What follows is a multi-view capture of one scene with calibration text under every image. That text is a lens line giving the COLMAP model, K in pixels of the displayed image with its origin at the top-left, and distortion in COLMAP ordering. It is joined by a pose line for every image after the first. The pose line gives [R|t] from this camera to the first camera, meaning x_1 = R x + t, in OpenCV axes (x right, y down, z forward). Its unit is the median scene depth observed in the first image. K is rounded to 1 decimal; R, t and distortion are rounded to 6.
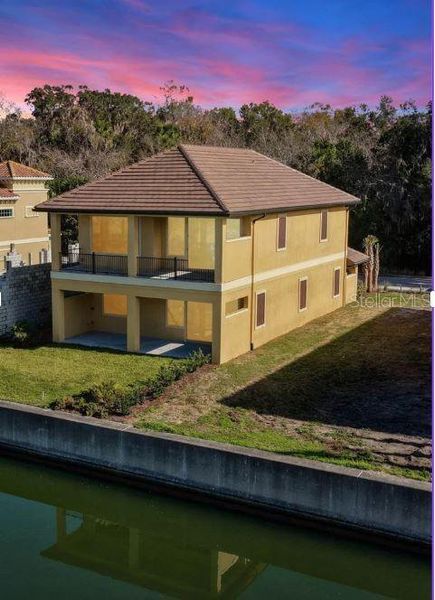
lens RADIAL K [[716.8, 0, 217.5], [0, 716.8, 300.0], [0, 0, 1]] dist [-0.004203, -0.013852]
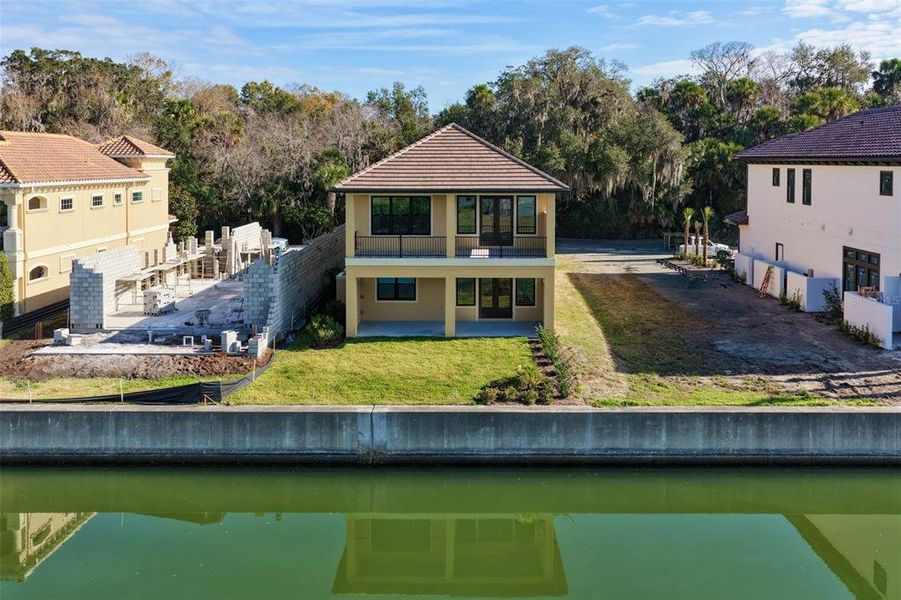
lens RADIAL K [[697.4, 0, 451.7], [0, 697.4, 192.0], [0, 0, 1]] dist [0.000430, 0.002140]
pose [[0.877147, -0.018176, 0.479879, -0.753493], [0.075398, 0.992102, -0.100240, -0.034489], [-0.474267, 0.124107, 0.871590, 0.225787]]
